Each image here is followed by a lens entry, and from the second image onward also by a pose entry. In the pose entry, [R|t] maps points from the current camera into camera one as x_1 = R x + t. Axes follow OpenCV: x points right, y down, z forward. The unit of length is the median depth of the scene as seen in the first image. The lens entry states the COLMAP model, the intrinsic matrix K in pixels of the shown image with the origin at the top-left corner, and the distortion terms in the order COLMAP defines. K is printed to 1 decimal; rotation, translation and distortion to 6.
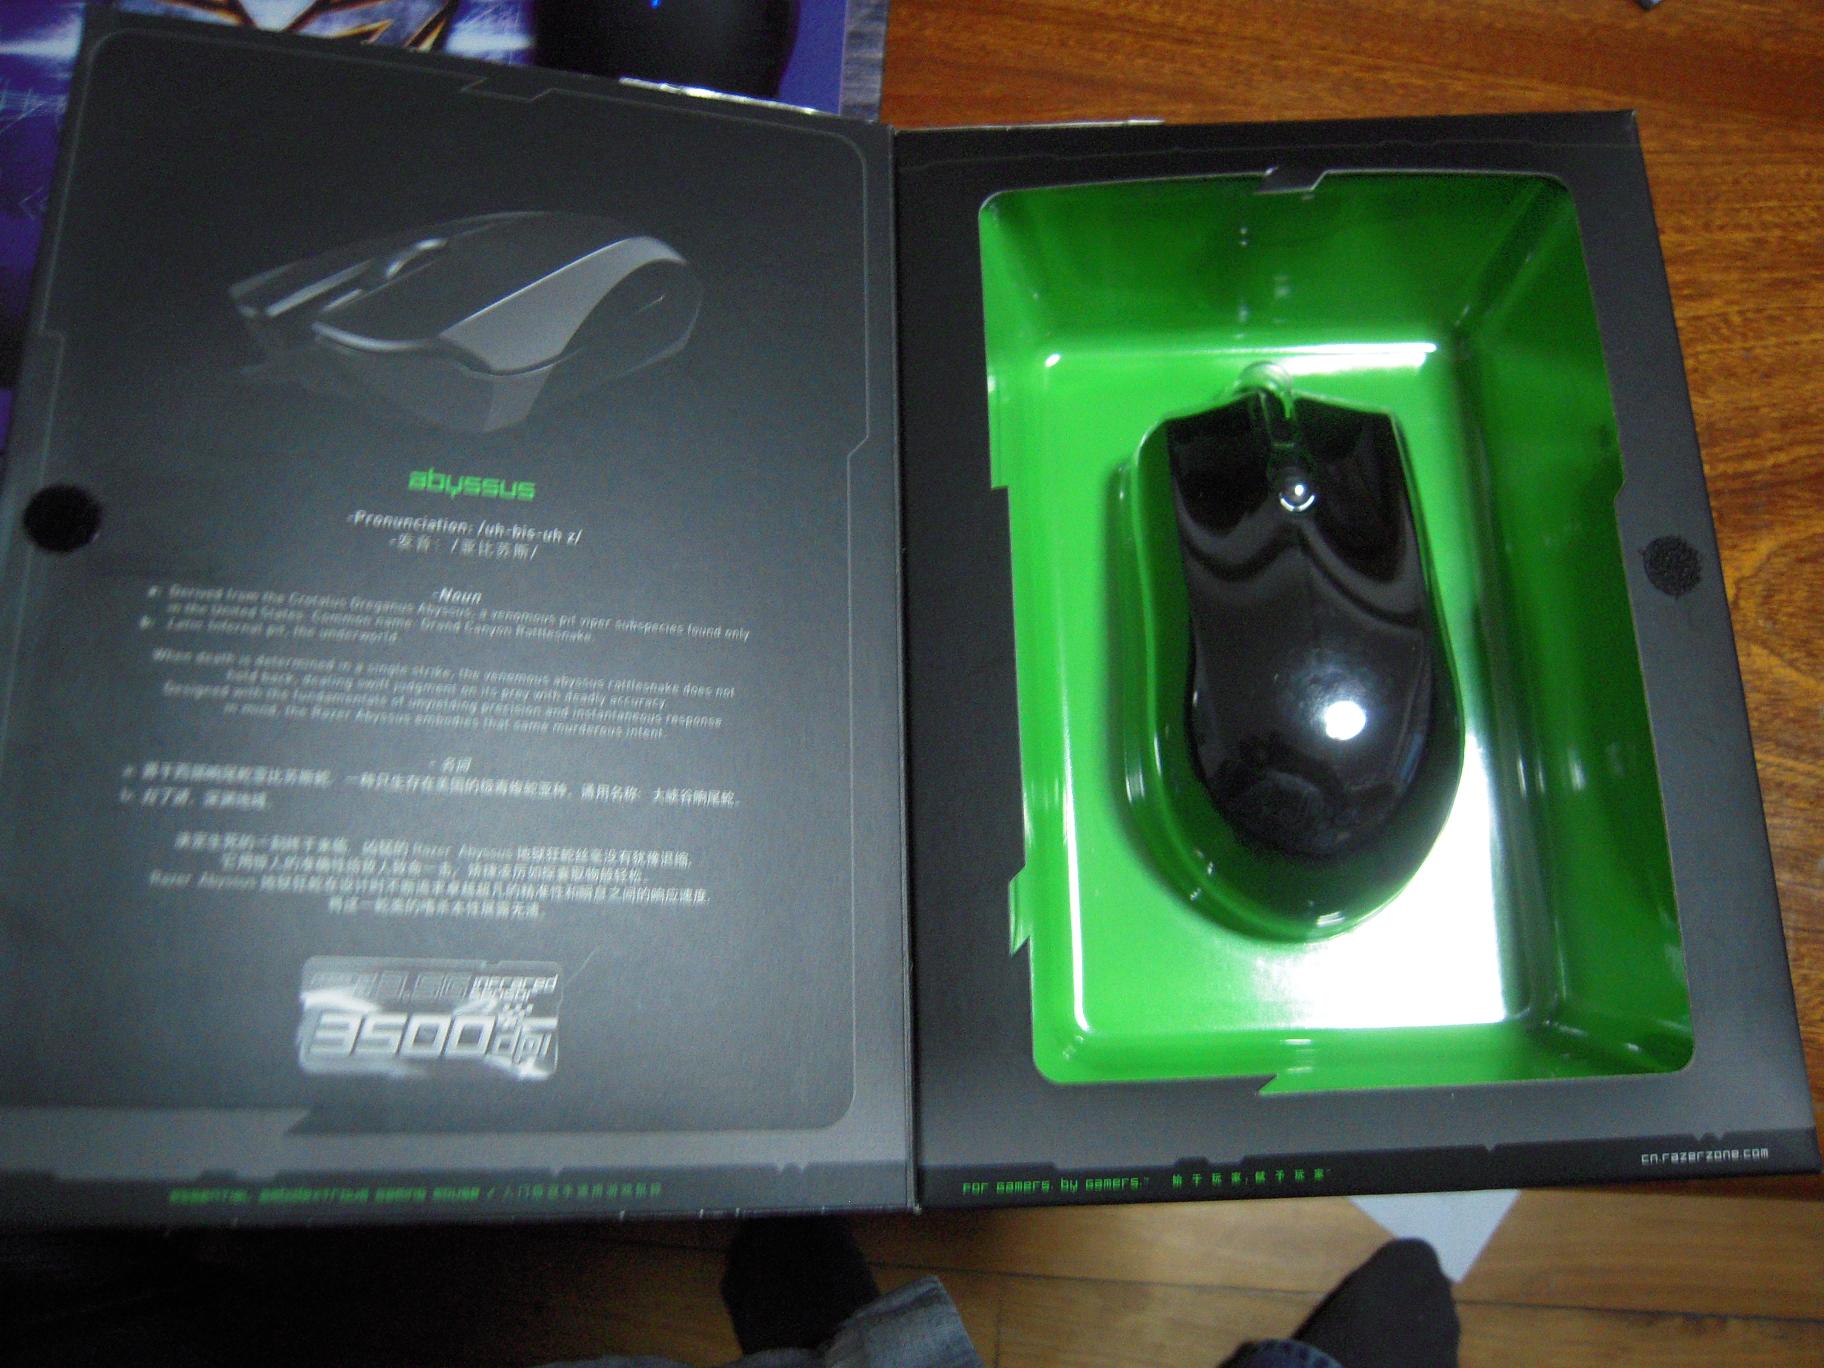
lens RADIAL K [[1494.9, 0, 910.0], [0, 1494.9, 674.9], [0, 0, 1]] dist [-0.115131, 0.050532]
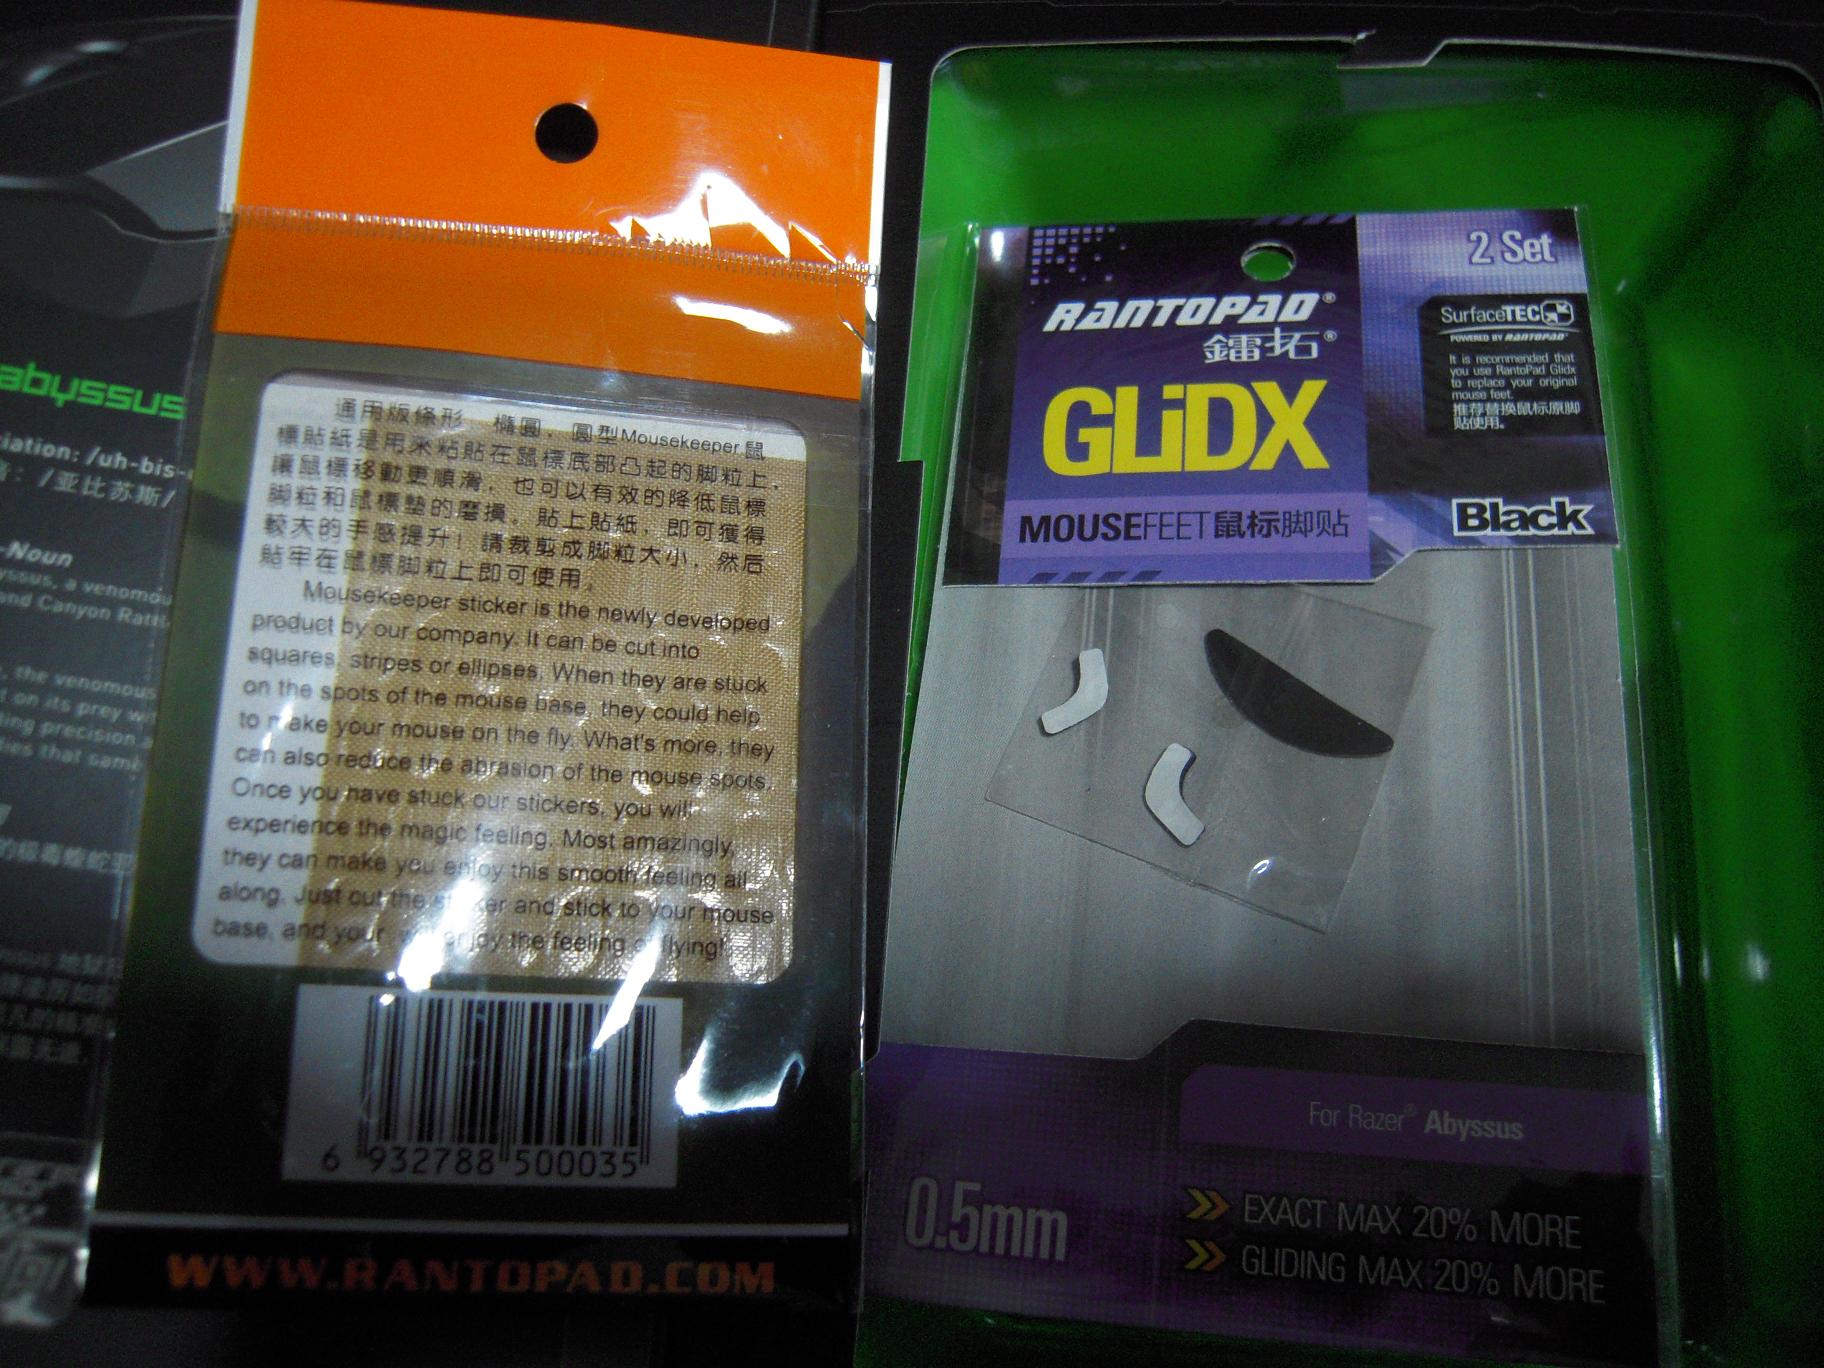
lens RADIAL K [[1494.9, 0, 915.7], [0, 1494.9, 681.1], [0, 0, 1]] dist [-0.115131, 0.050532]
pose [[0.994644, 0.083291, -0.061205, 0.117782], [-0.085150, 0.995963, -0.028412, -0.011734], [0.058592, 0.033472, 0.997721, 0.366713]]
